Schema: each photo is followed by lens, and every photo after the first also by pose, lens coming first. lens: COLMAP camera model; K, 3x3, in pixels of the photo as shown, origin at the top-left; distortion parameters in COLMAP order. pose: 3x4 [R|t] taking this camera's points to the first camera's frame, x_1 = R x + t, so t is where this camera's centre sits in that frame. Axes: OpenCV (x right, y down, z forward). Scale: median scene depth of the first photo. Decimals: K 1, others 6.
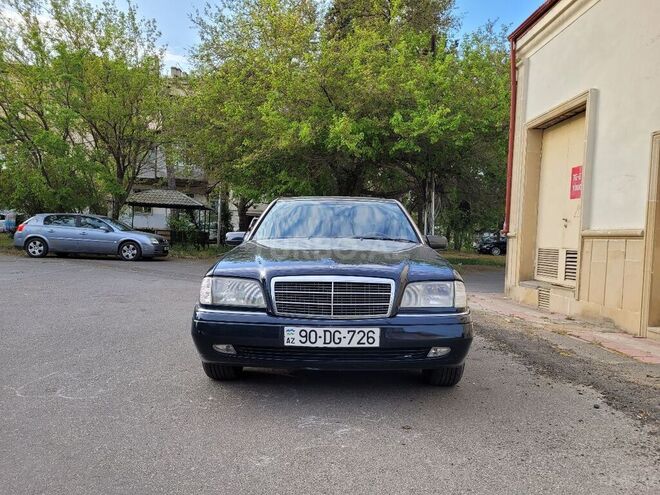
lens RADIAL K [[496.2, 0, 333.3], [0, 496.2, 249.2], [0, 0, 1]] dist [0.049813, -0.033604]
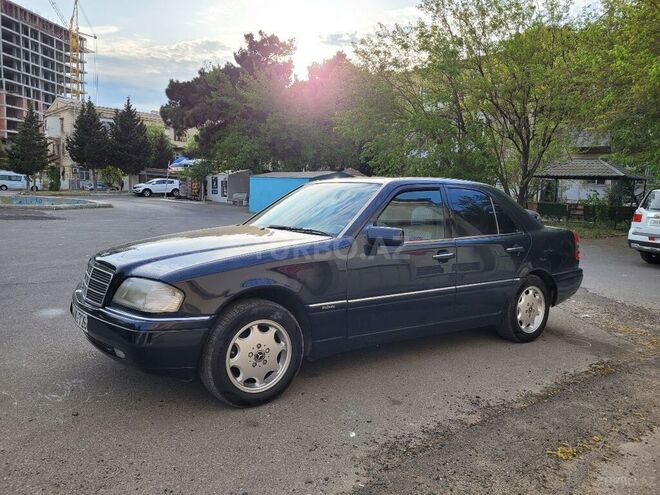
lens RADIAL K [[496.2, 0, 335.2], [0, 496.2, 244.2], [0, 0, 1]] dist [0.049813, -0.033604]
pose [[0.589240, 0.072387, -0.804709, 1.152615], [-0.035566, 0.997337, 0.063672, -0.064528], [0.807175, -0.008898, 0.590245, 0.755497]]
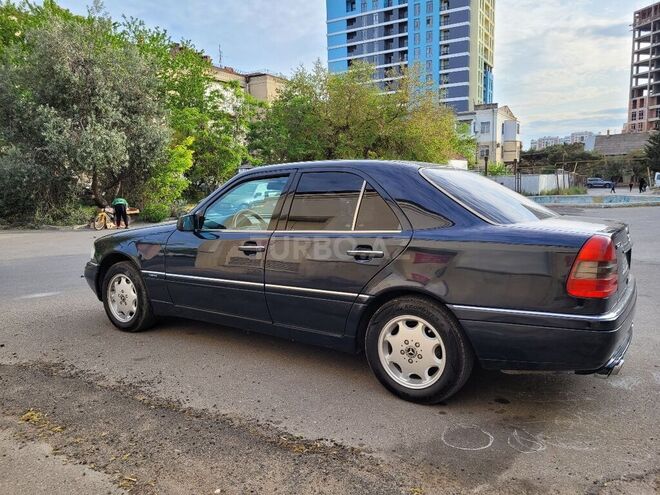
lens RADIAL K [[496.2, 0, 331.8], [0, 496.2, 248.8], [0, 0, 1]] dist [0.049813, -0.033604]
pose [[-0.554641, 0.082155, -0.828024, 1.163779], [-0.014195, 0.994035, 0.108135, -0.091525], [0.831969, 0.071730, -0.550166, 2.521663]]
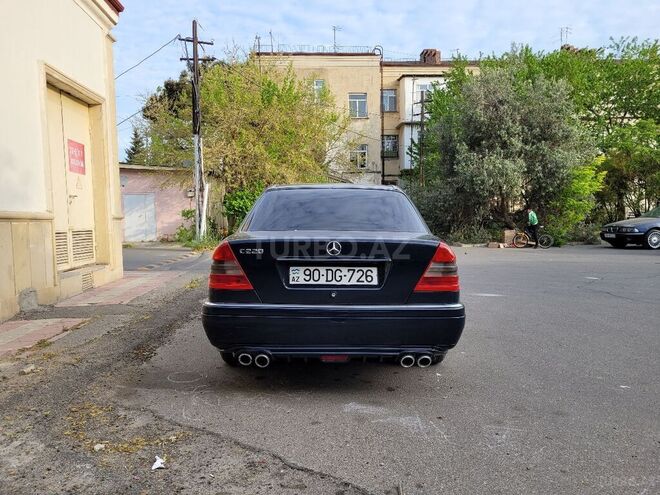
lens RADIAL K [[496.2, 0, 331.1], [0, 496.2, 240.7], [0, 0, 1]] dist [0.049813, -0.033604]
pose [[-0.999796, -0.019982, 0.002805, 0.017432], [-0.019775, 0.997973, 0.060486, -0.096031], [-0.004007, 0.060418, -0.998165, 3.452710]]
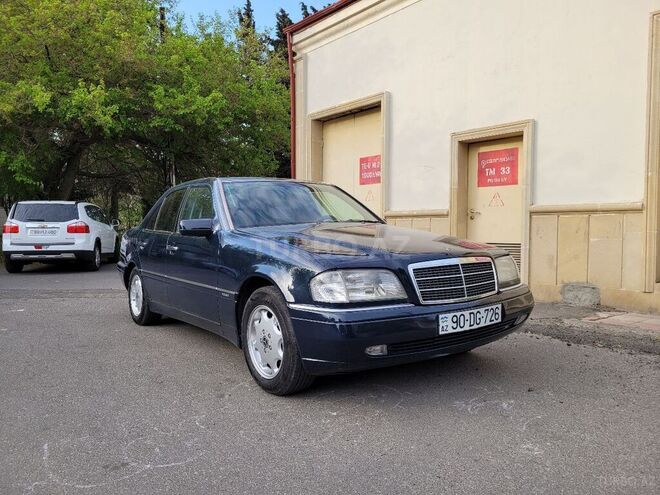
lens RADIAL K [[496.2, 0, 317.8], [0, 496.2, 247.4], [0, 0, 1]] dist [0.049813, -0.033604]
pose [[0.808722, -0.059732, 0.585151, -0.787787], [0.044571, 0.998193, 0.040294, -0.019475], [-0.586500, -0.006506, 0.809923, 0.351418]]
